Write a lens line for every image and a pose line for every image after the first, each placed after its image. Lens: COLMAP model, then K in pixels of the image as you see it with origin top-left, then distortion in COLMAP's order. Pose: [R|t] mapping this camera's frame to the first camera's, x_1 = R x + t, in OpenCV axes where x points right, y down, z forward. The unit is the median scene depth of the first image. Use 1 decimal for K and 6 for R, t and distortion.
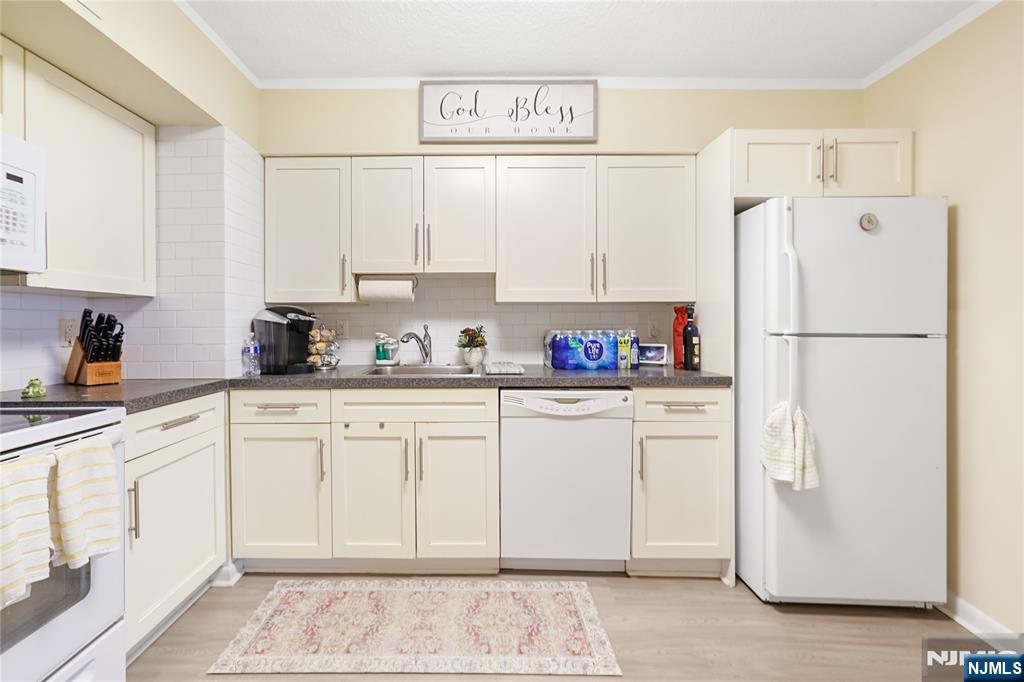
lens RADIAL K [[435.1, 0, 510.4], [0, 435.1, 323.8], [0, 0, 1]] dist [0.008345, 0.000386]
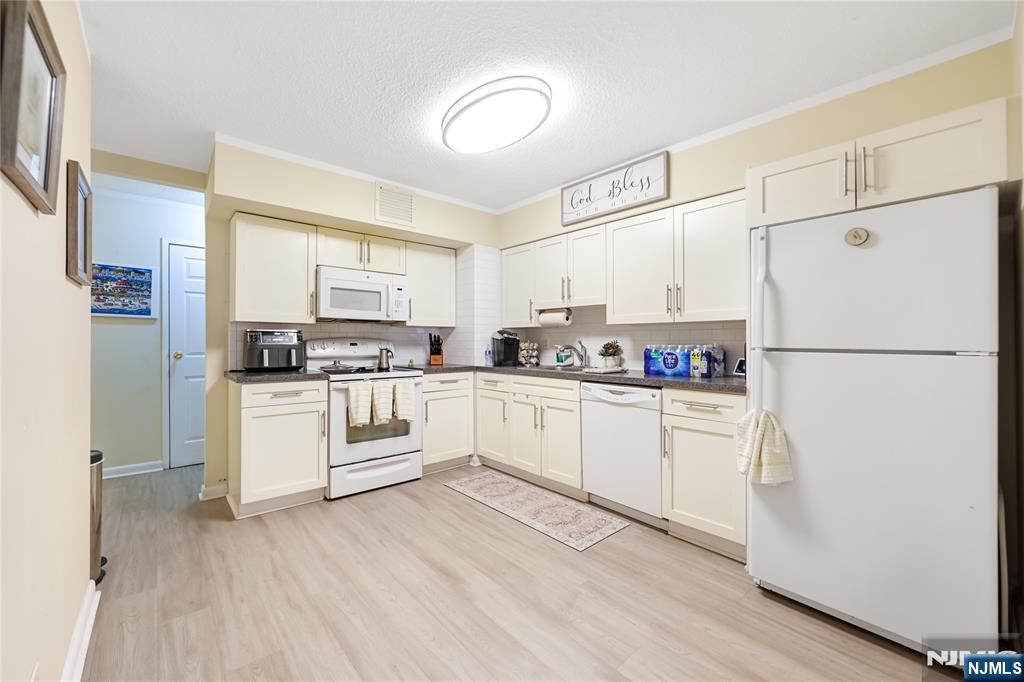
lens RADIAL K [[416.5, 0, 512.0], [0, 416.5, 341.0], [0, 0, 1]] dist [0.001163, -0.000030]
pose [[0.668515, 0.003117, -0.743692, 0.823063], [-0.005299, 0.999986, -0.000573, 0.007583], [0.743680, 0.004324, 0.668522, -0.161967]]
